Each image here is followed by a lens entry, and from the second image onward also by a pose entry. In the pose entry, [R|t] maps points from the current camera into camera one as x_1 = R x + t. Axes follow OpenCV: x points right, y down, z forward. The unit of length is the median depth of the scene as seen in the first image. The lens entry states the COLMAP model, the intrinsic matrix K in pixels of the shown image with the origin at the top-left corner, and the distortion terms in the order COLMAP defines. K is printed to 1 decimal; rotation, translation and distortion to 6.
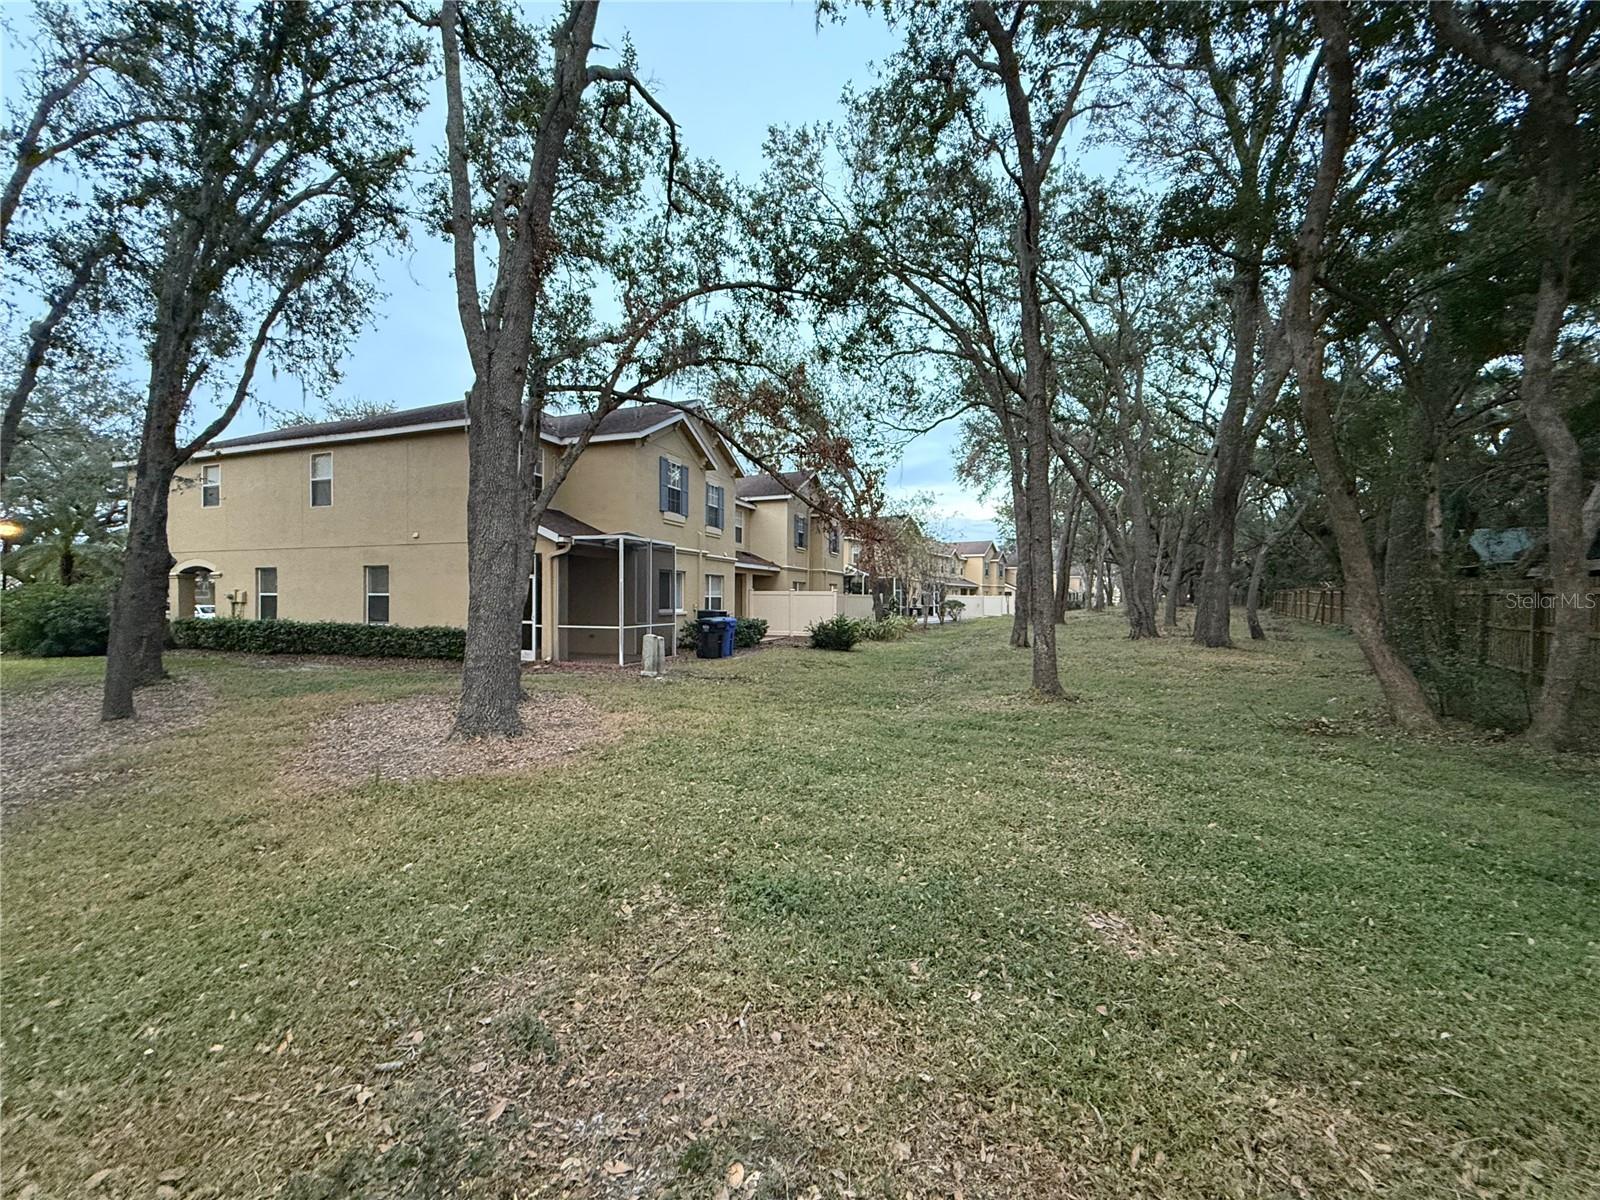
lens RADIAL K [[636.7, 0, 800.0], [0, 636.7, 600.0], [0, 0, 1]] dist [-0.001639, -0.000591]
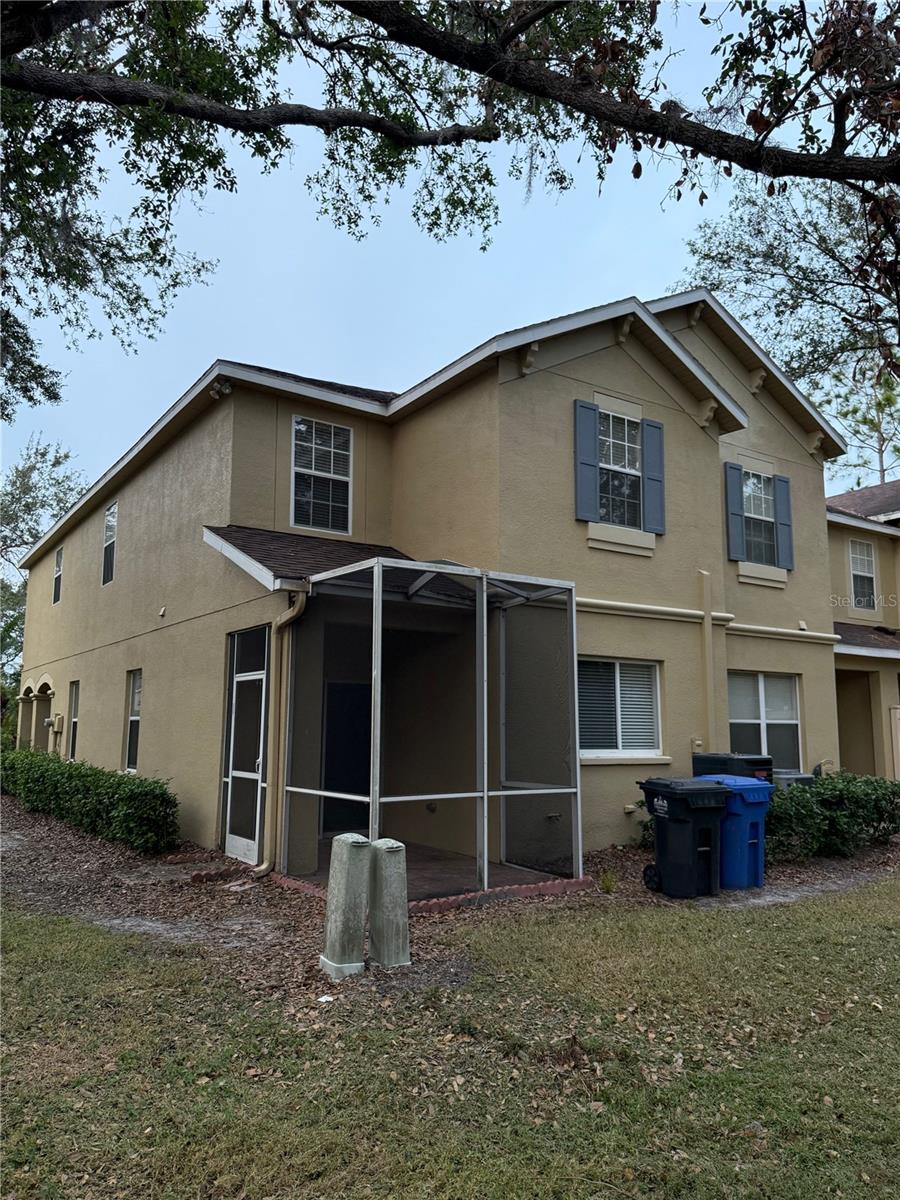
lens RADIAL K [[864.2, 0, 450.0], [0, 864.2, 600.0], [0, 0, 1]] dist [0.001133, -0.000274]
pose [[0.802036, -0.085895, -0.591067, 0.050309], [-0.006088, 0.988378, -0.151894, 0.002949], [0.597244, 0.125423, 0.792192, 0.462108]]
